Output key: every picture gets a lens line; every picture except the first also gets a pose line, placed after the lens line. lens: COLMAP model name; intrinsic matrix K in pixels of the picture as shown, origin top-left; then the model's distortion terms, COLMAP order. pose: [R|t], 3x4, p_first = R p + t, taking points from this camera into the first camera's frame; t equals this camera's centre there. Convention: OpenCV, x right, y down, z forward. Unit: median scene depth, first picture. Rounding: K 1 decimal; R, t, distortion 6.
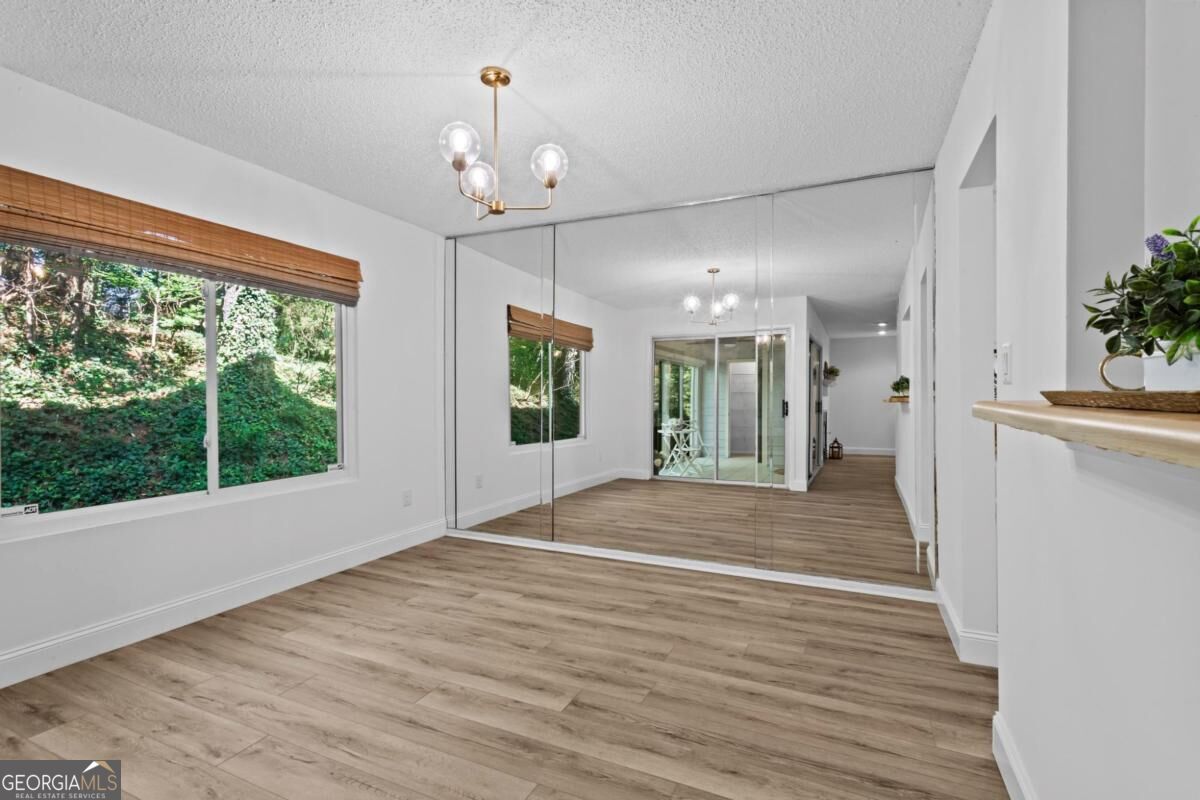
lens RADIAL K [[569.0, 0, 588.6], [0, 569.0, 395.7], [0, 0, 1]] dist [0.000289, -0.002013]
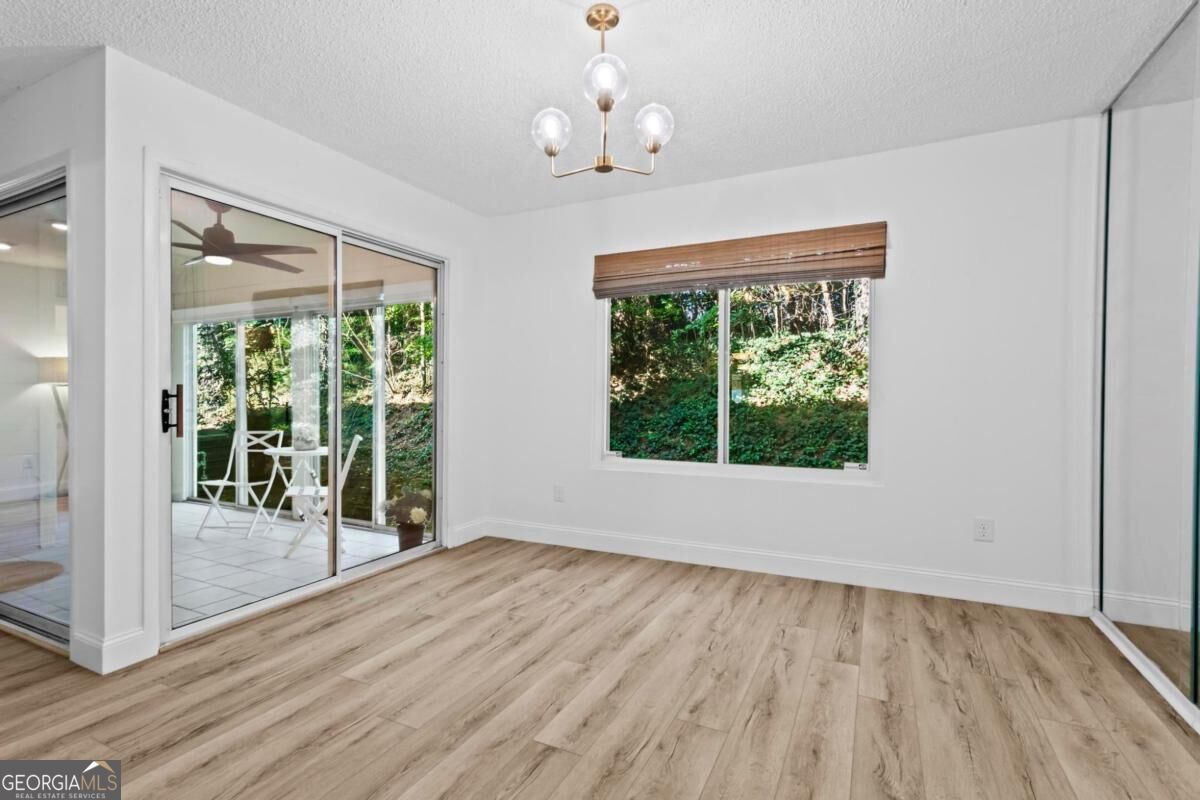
lens RADIAL K [[569.0, 0, 590.2], [0, 569.0, 403.9], [0, 0, 1]] dist [0.000289, -0.002013]
pose [[-0.024494, 0.012907, -0.999617, 0.562526], [-0.004252, 0.999906, 0.013015, 0.025209], [0.999691, 0.004569, -0.024437, 0.774956]]
